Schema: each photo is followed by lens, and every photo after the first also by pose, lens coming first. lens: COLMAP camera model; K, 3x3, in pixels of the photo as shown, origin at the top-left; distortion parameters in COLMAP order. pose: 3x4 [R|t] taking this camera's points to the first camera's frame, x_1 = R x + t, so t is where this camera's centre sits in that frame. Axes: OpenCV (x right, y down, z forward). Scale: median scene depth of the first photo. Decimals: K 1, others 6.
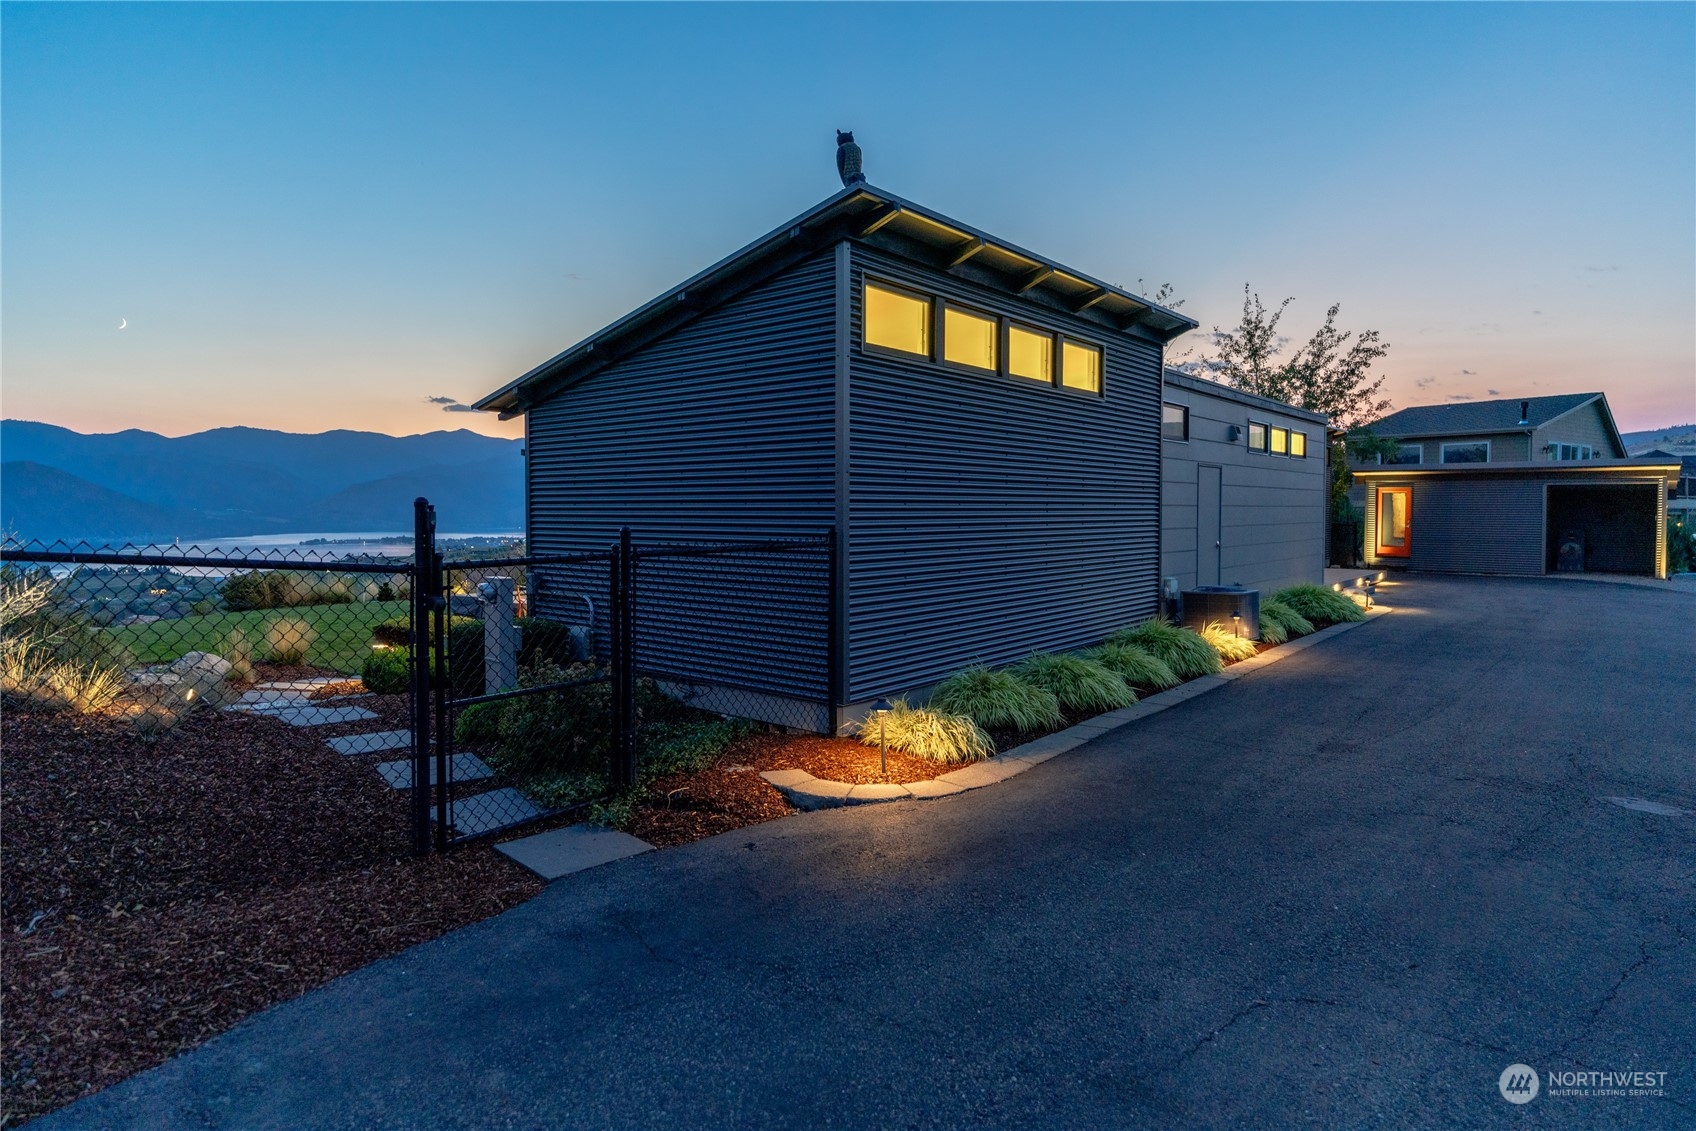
lens RADIAL K [[928.2, 0, 846.8], [0, 928.2, 565.2], [0, 0, 1]] dist [0.000843, -0.000313]
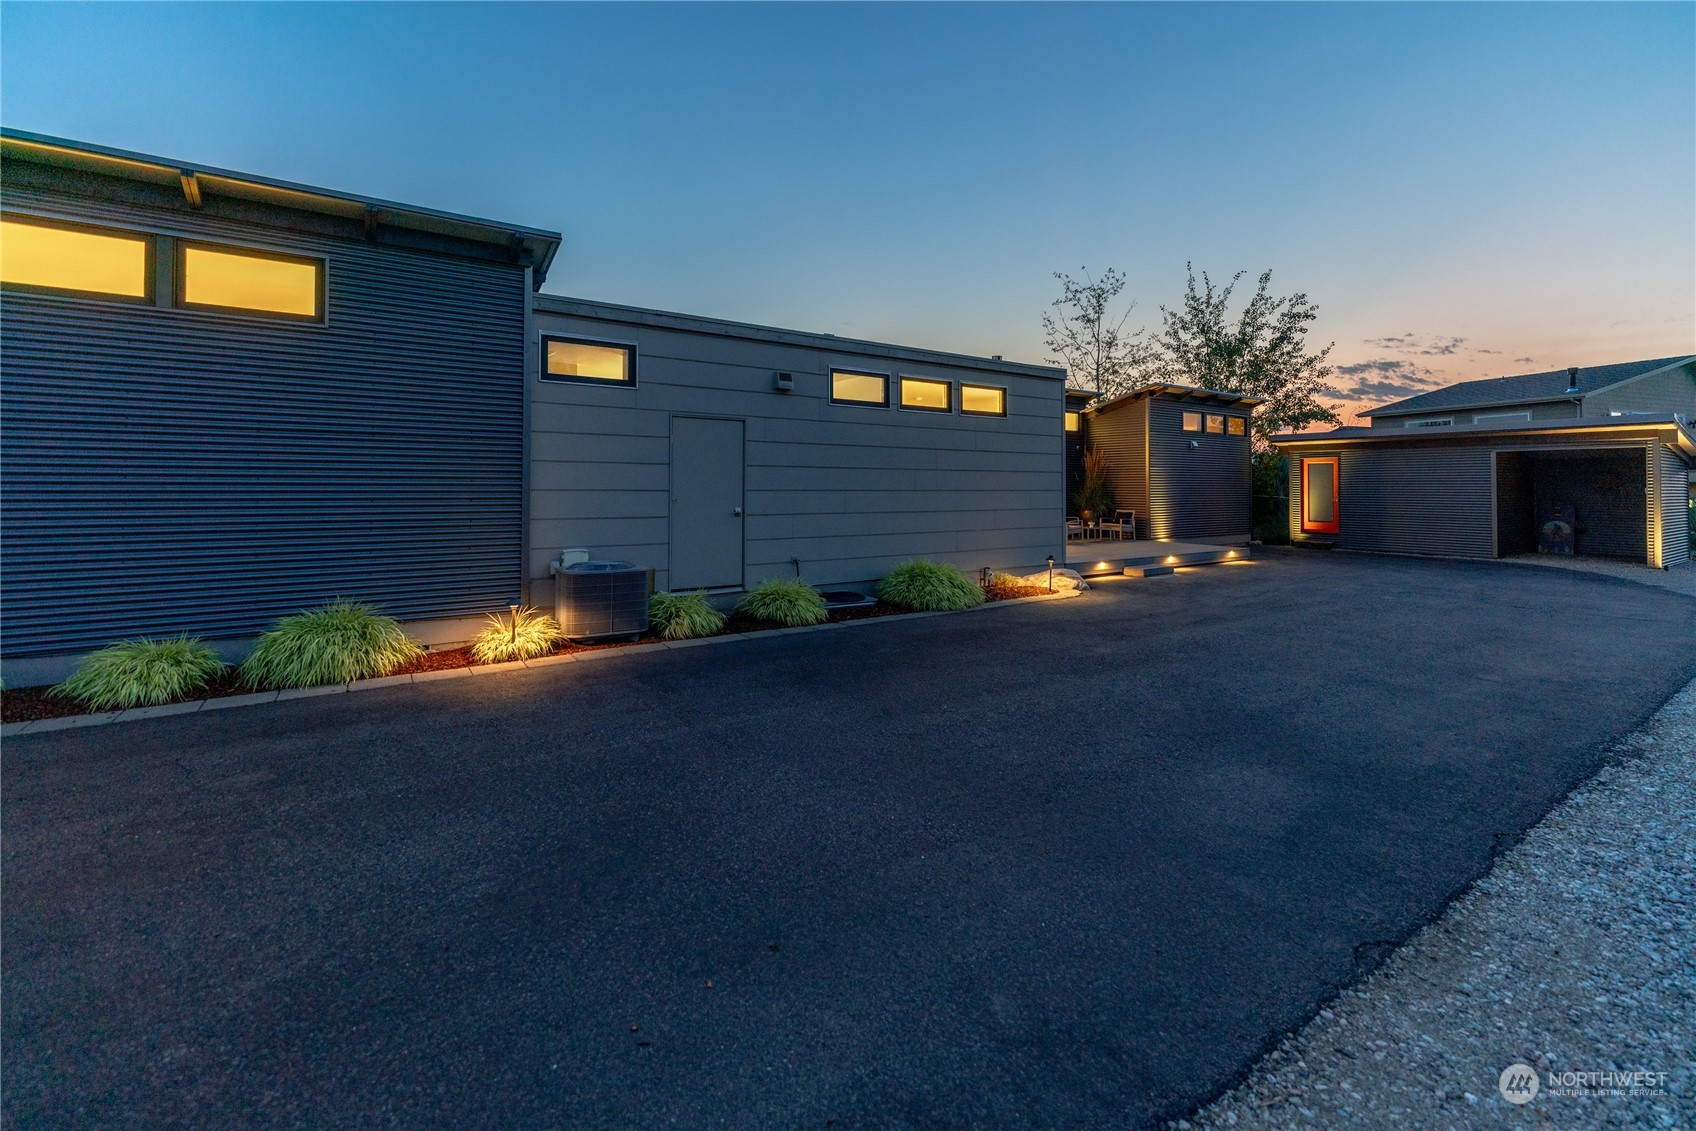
lens RADIAL K [[703.9, 0, 843.1], [0, 703.9, 491.2], [0, 0, 1]] dist [0.004189, 0.000092]
pose [[0.961658, 0.003868, -0.274223, 0.295776], [-0.019686, 0.998295, -0.054952, -0.002702], [0.273542, 0.058244, 0.960095, 0.182025]]
